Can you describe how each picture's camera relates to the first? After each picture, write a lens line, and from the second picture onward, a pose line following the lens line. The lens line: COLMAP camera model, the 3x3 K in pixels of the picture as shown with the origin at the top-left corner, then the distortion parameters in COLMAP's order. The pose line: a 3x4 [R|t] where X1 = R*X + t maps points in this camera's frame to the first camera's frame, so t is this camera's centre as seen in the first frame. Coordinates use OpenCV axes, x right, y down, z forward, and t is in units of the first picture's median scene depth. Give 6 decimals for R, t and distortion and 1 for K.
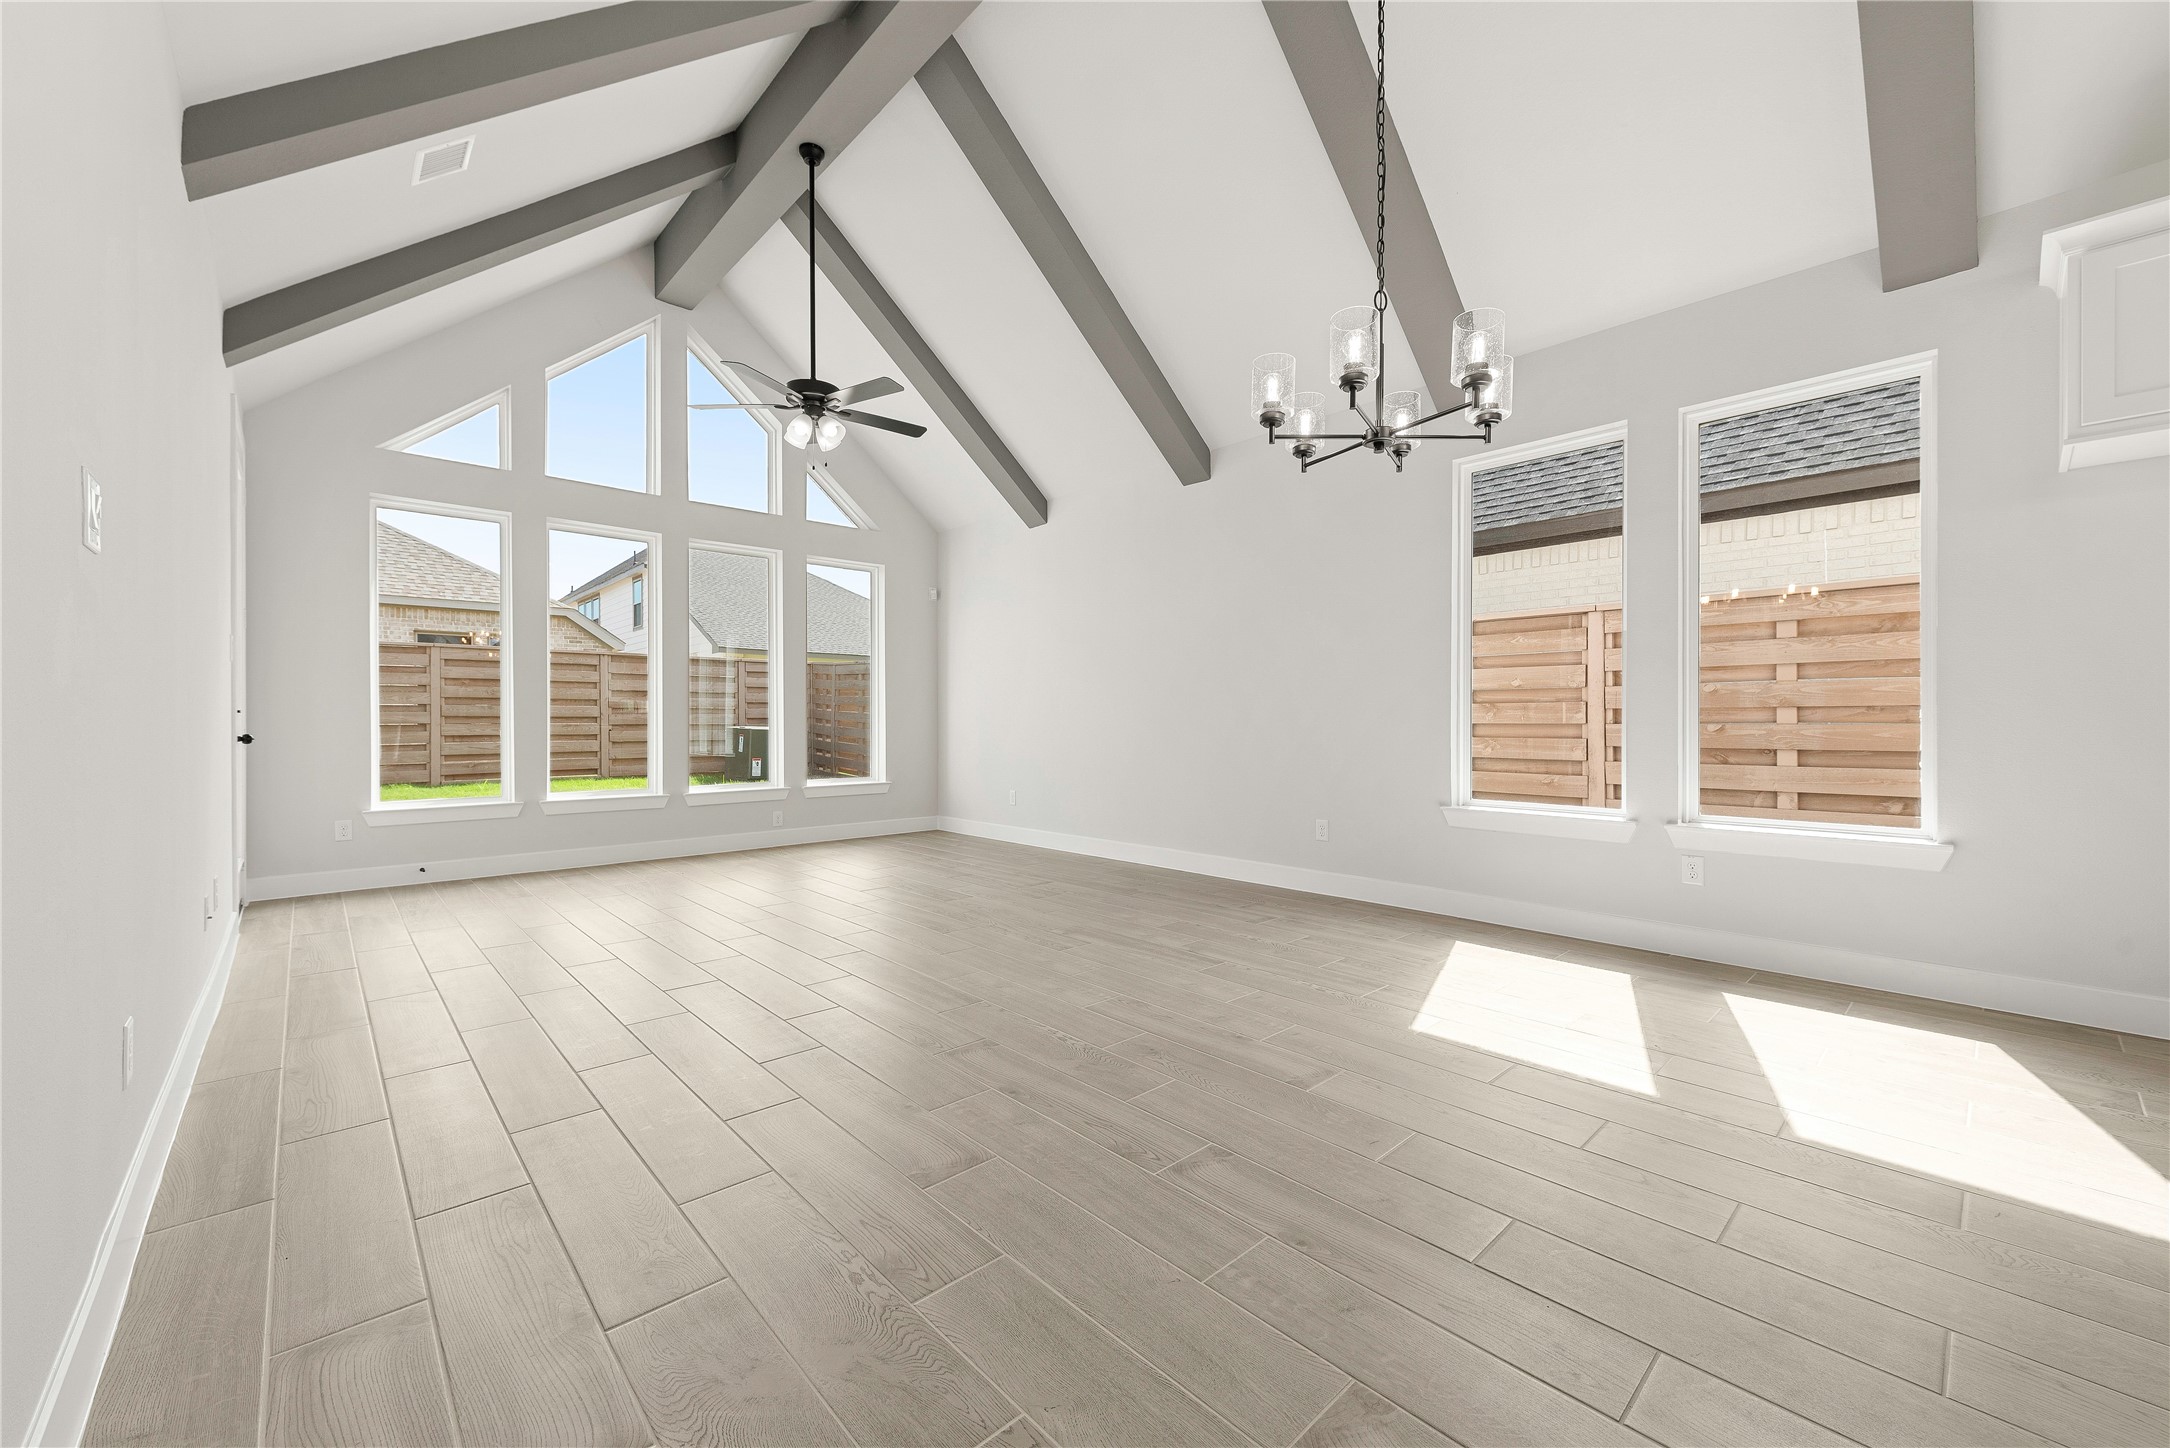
lens RADIAL K [[852.1, 0, 1088.6], [0, 852.1, 719.1], [0, 0, 1]] dist [0.006967, -0.001024]
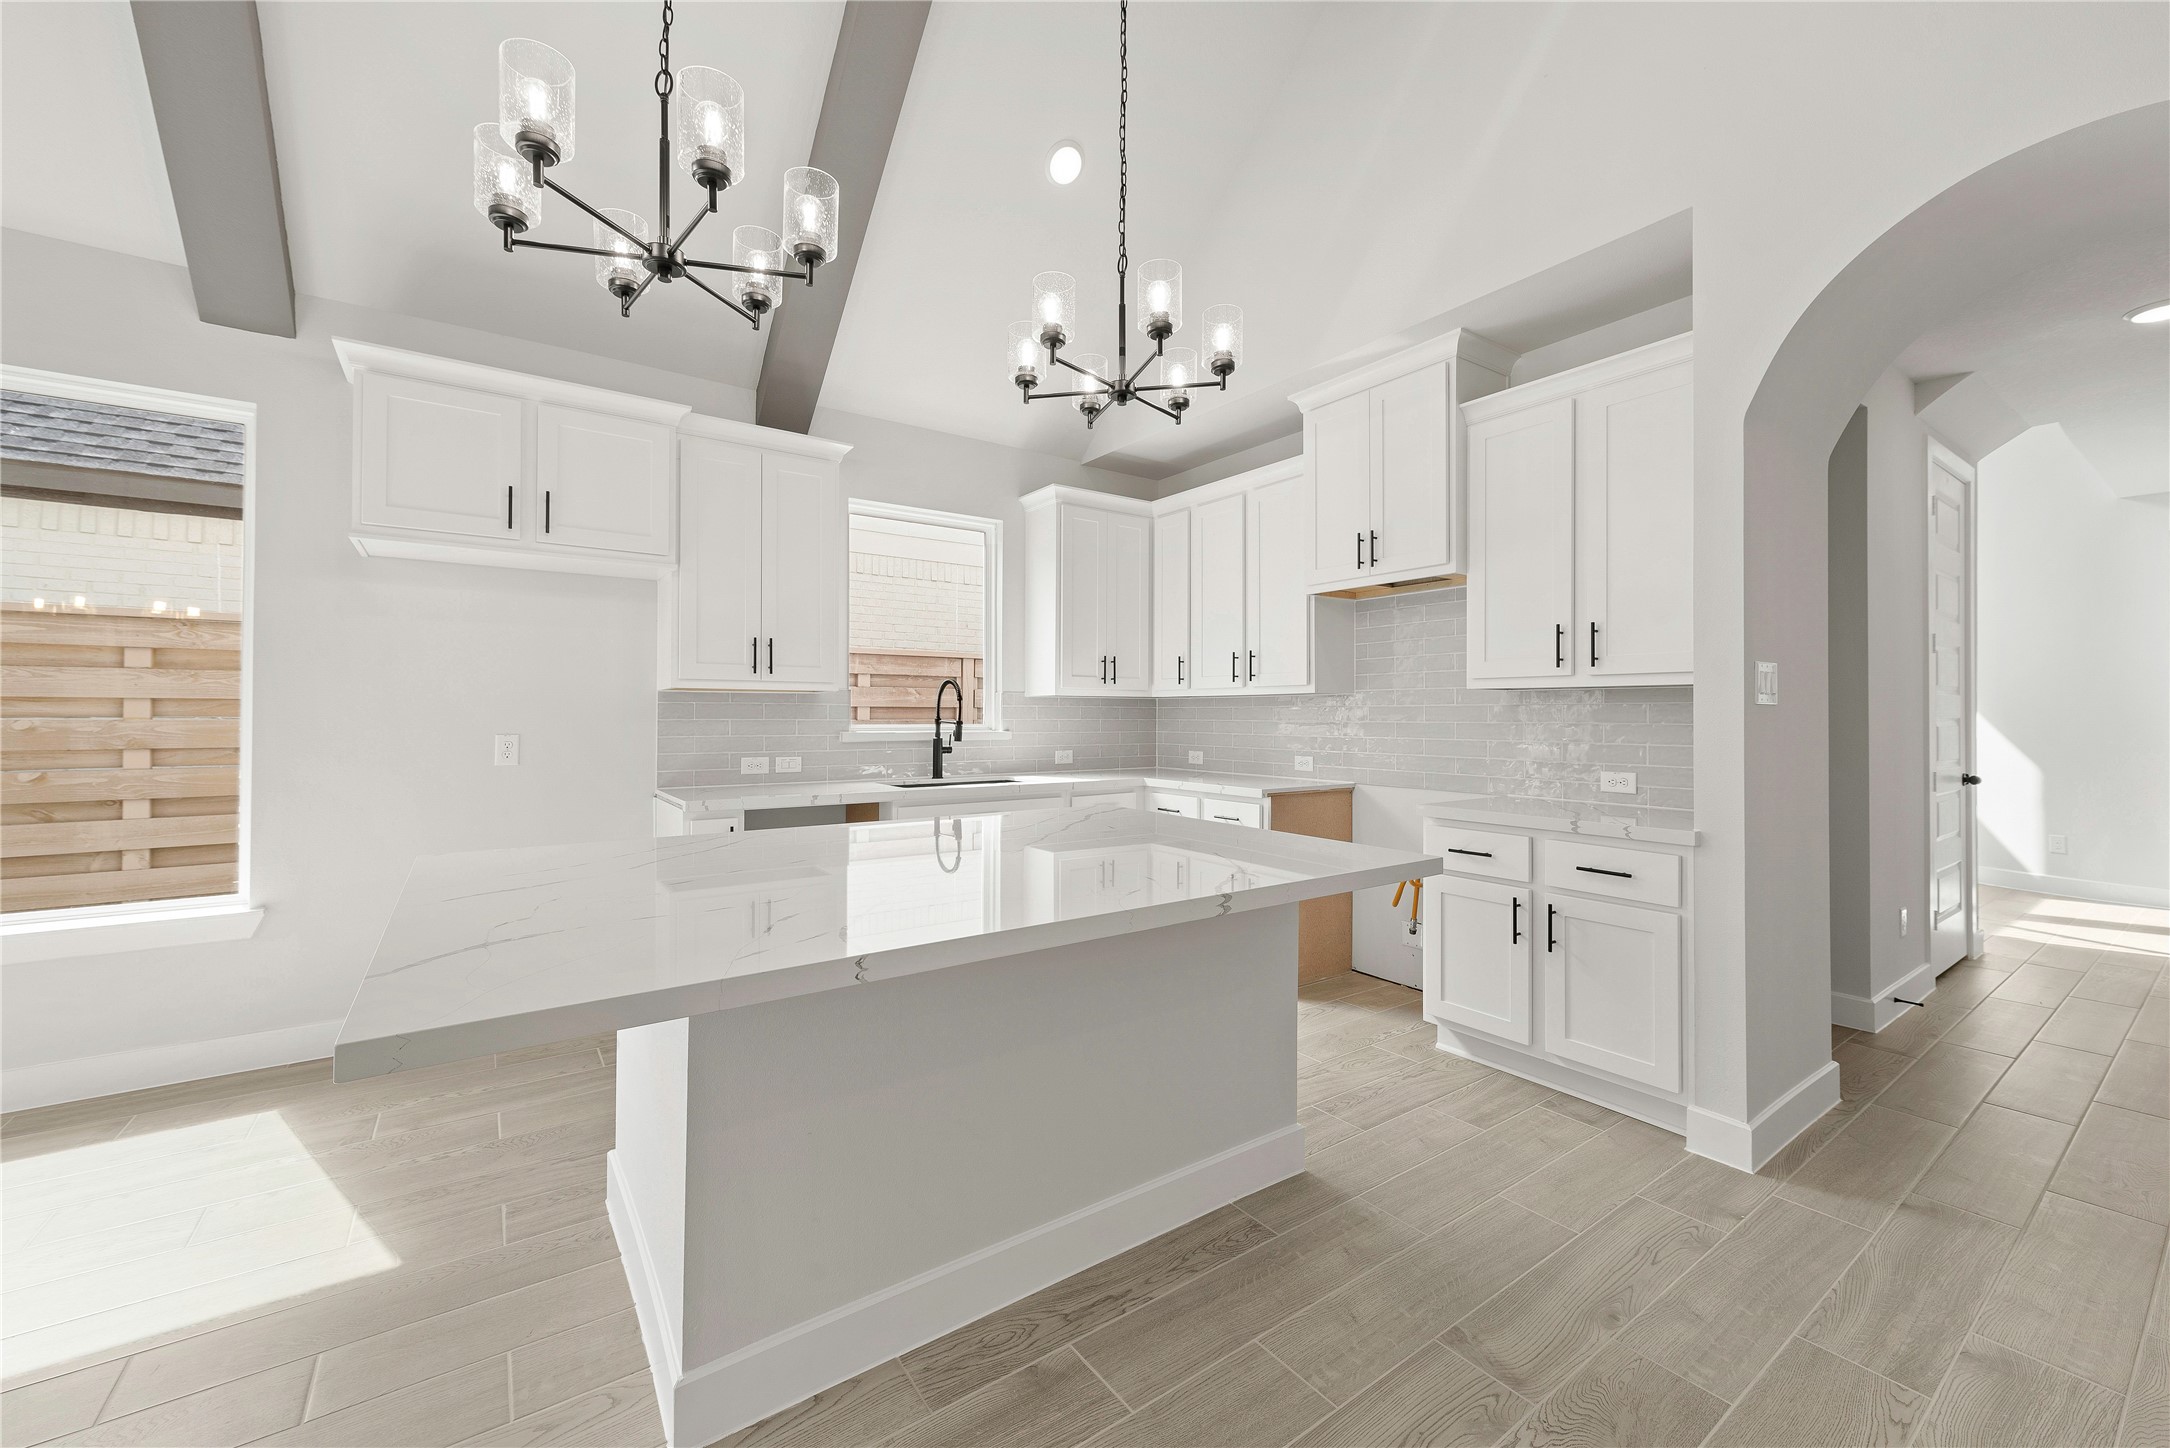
lens RADIAL K [[852.1, 0, 1092.3], [0, 852.1, 708.4], [0, 0, 1]] dist [0.006967, -0.001024]
pose [[0.125894, 0.011387, 0.991978, 0.085496], [-0.003729, 0.999932, -0.011005, -0.045804], [-0.992037, -0.002314, 0.125928, -0.043557]]
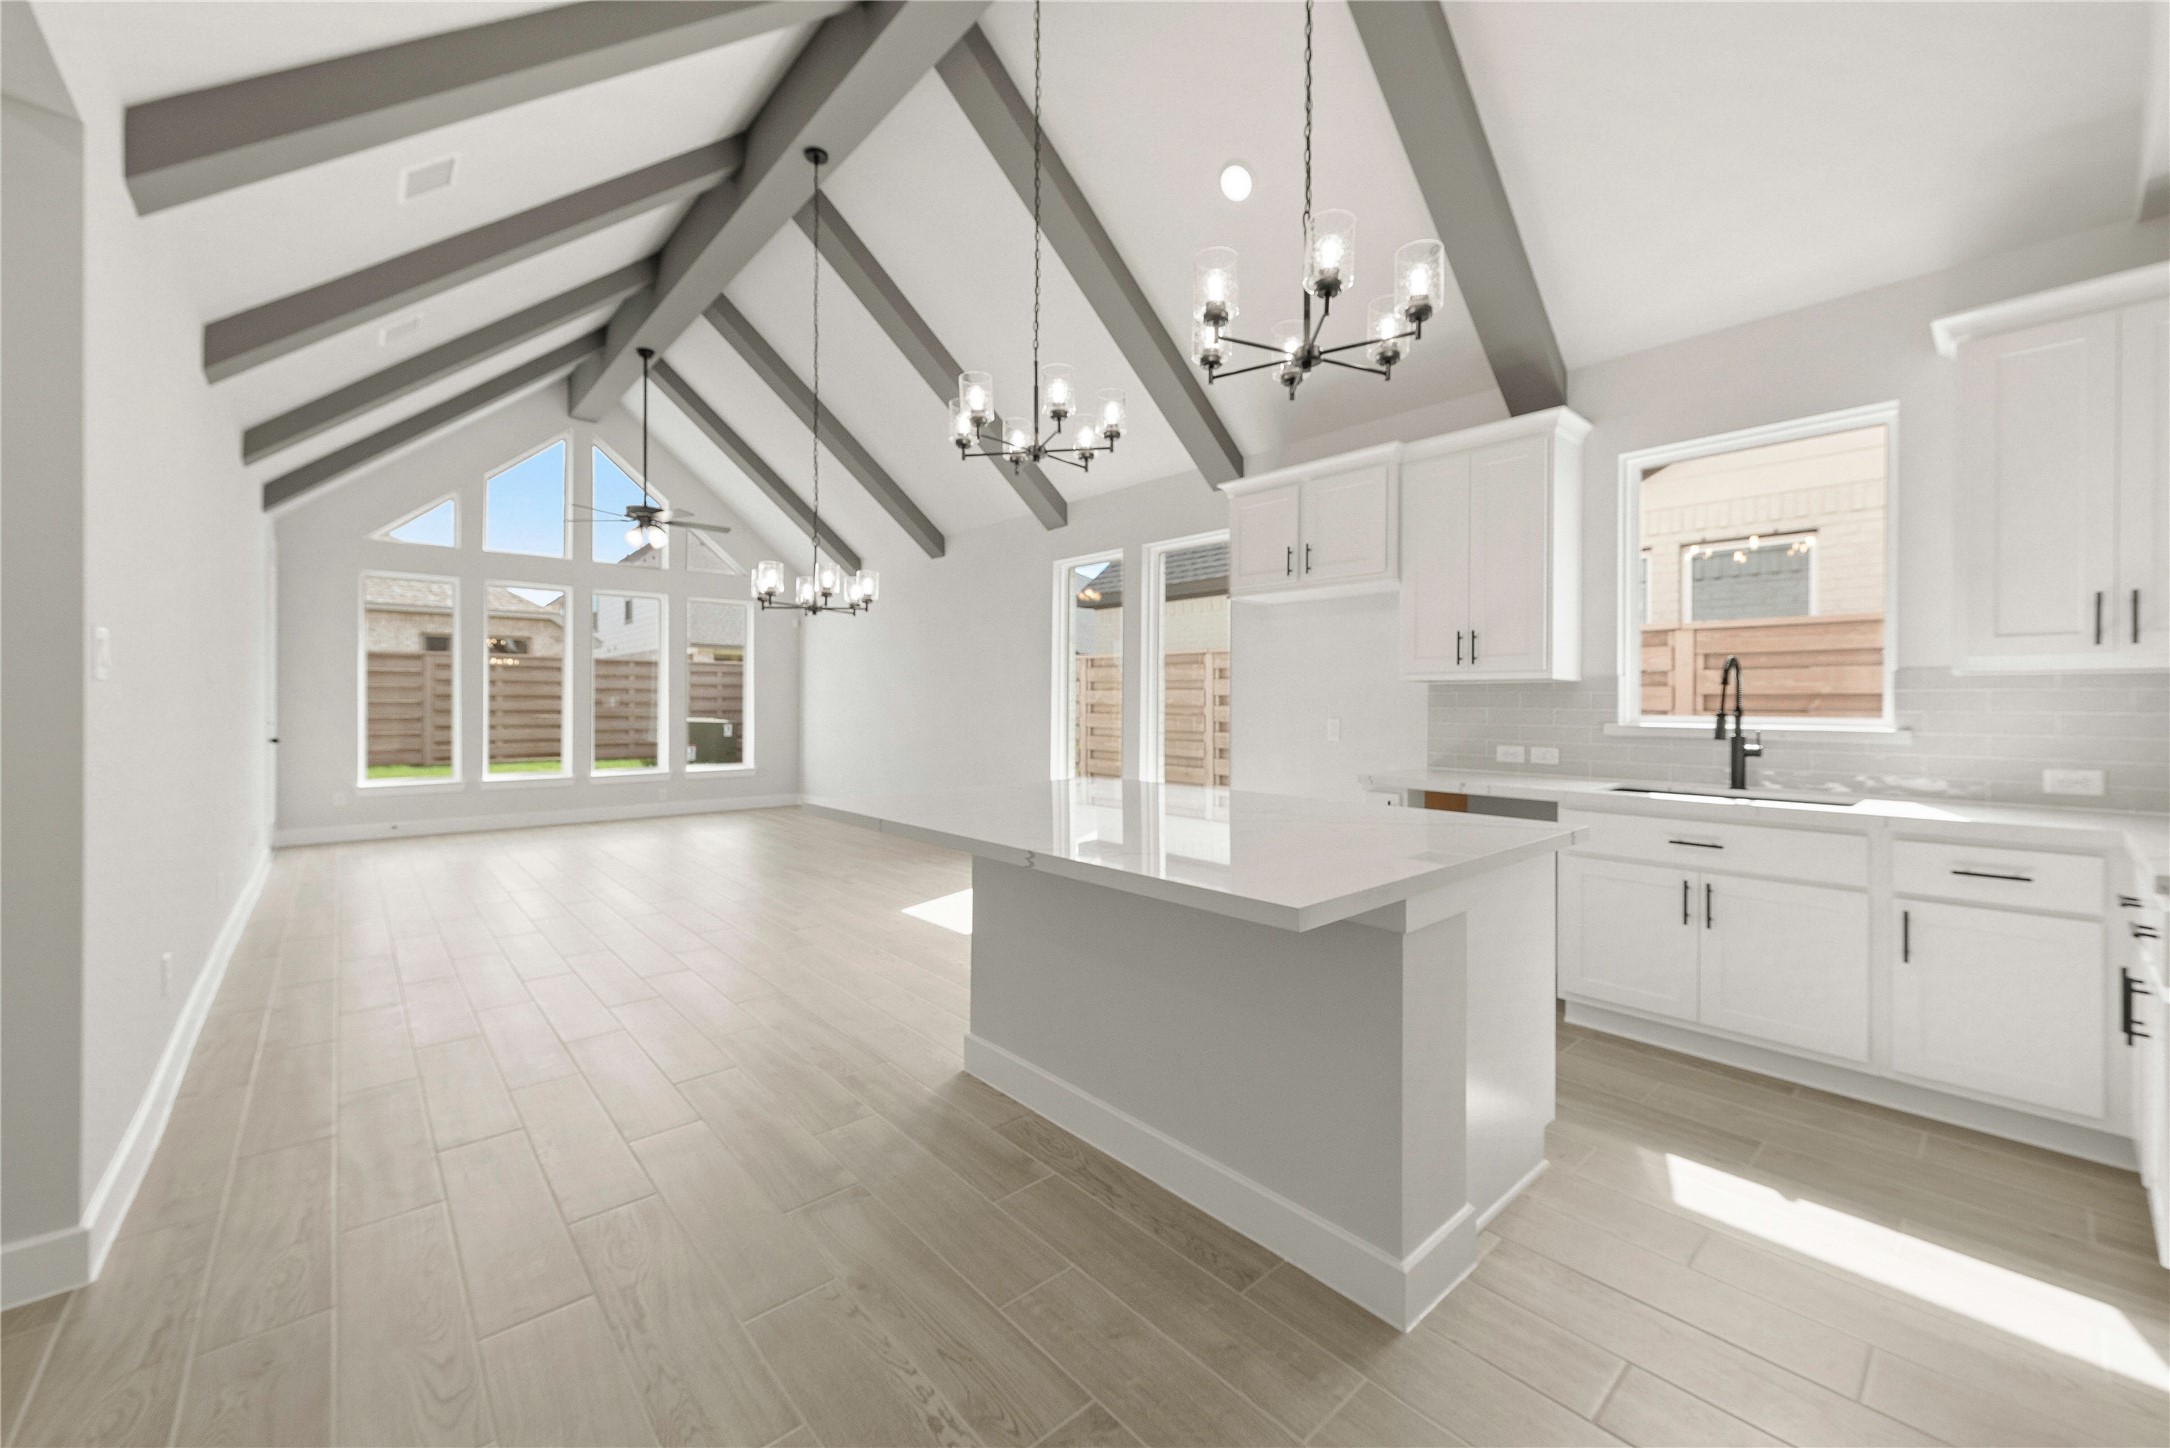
lens RADIAL K [[852.1, 0, 1086.8], [0, 852.1, 701.6], [0, 0, 1]] dist [0.006967, -0.001024]
pose [[0.999707, 0.005524, -0.023550, 0.449726], [-0.005493, 0.999984, 0.001393, -0.048512], [0.023558, -0.001263, 0.999722, -0.445361]]
